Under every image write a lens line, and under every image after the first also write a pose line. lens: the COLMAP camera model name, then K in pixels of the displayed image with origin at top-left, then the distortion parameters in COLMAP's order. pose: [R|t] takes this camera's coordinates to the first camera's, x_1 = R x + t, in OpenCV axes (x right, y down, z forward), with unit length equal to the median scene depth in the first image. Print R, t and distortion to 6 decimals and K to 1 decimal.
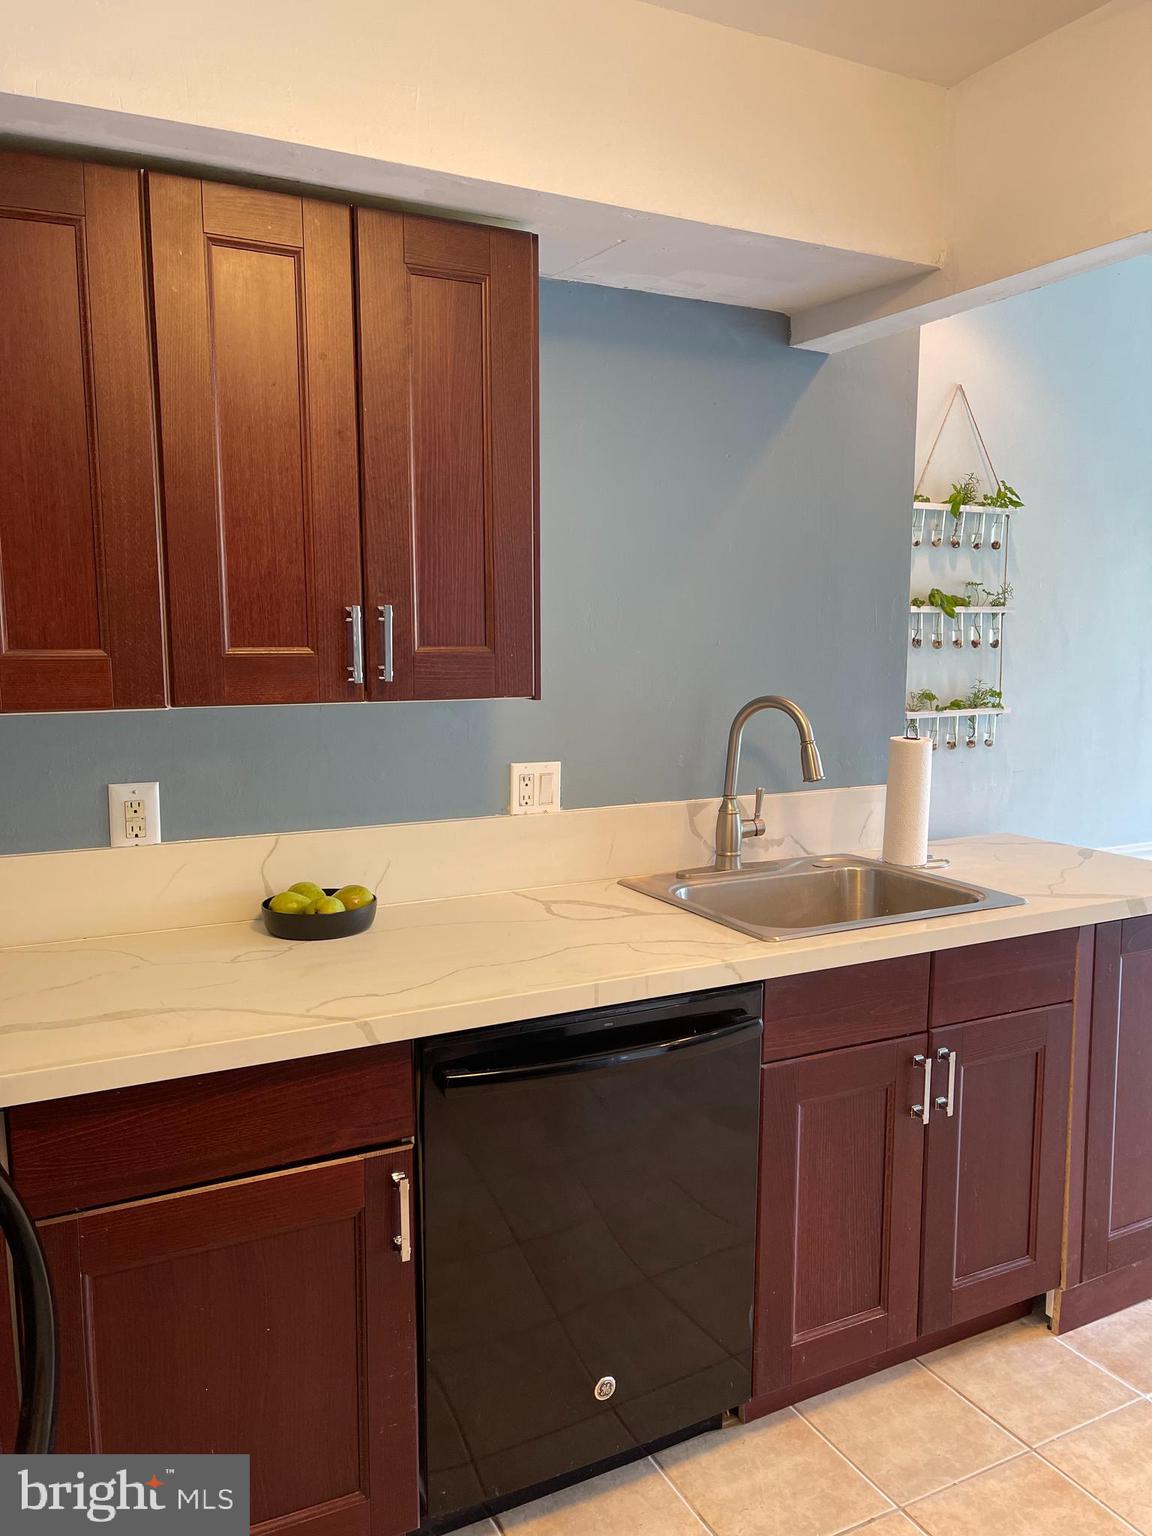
lens RADIAL K [[1162.9, 0, 572.3], [0, 1162.9, 782.7], [0, 0, 1]] dist [0.101356, -0.147217]
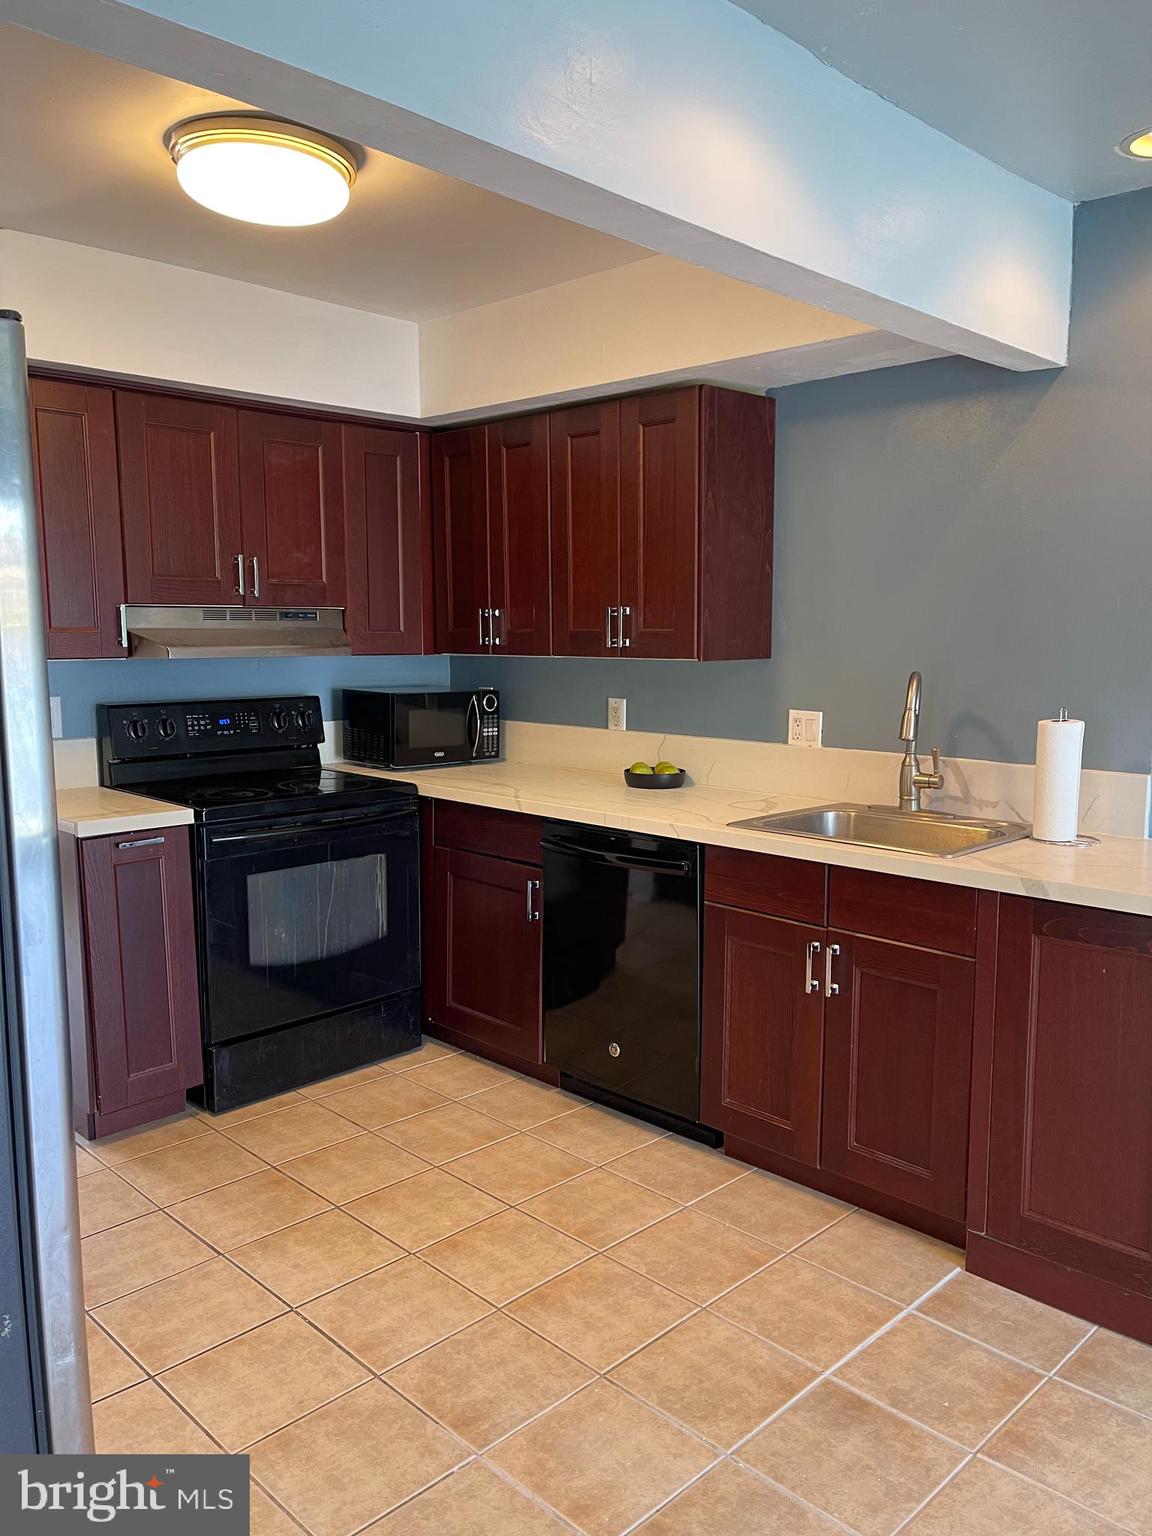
lens RADIAL K [[1162.9, 0, 572.3], [0, 1162.9, 782.7], [0, 0, 1]] dist [0.101356, -0.147217]
pose [[0.306671, 0.130498, -0.942827, 1.281084], [-0.124096, 0.987583, 0.096328, -0.033542], [0.943691, 0.087460, 0.319058, 0.279736]]
